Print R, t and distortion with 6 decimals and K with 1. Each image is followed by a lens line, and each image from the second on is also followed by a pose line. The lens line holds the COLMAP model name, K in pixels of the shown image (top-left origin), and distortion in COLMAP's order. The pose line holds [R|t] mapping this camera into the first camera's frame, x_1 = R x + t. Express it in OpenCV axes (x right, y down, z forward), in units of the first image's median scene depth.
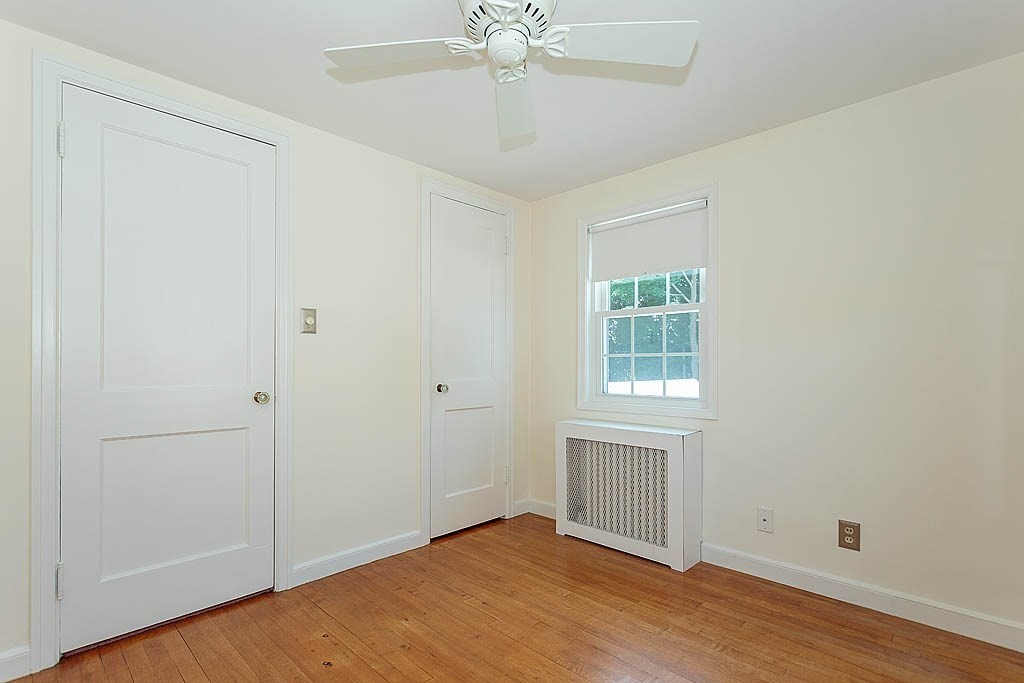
lens RADIAL K [[493.9, 0, 494.9], [0, 493.9, 362.5], [0, 0, 1]] dist [0.015031, 0.001836]
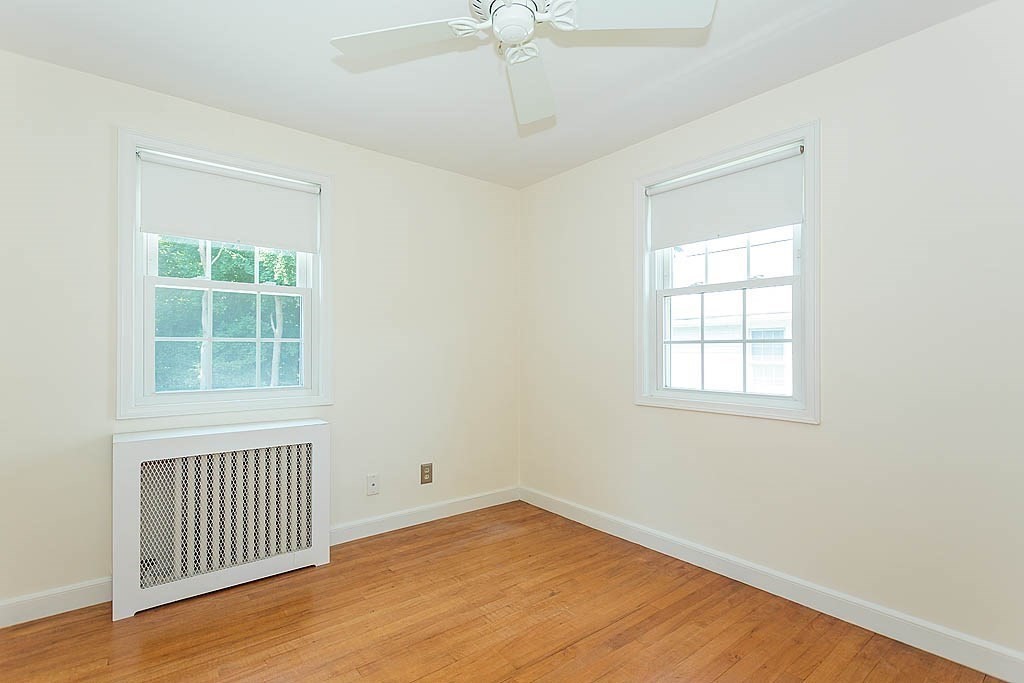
lens RADIAL K [[493.9, 0, 511.7], [0, 493.9, 346.6], [0, 0, 1]] dist [0.015031, 0.001836]
pose [[0.115659, 0.006160, 0.993270, -0.538639], [-0.006075, 0.999966, -0.005494, -0.002012], [-0.993270, -0.005398, 0.115693, 0.511147]]
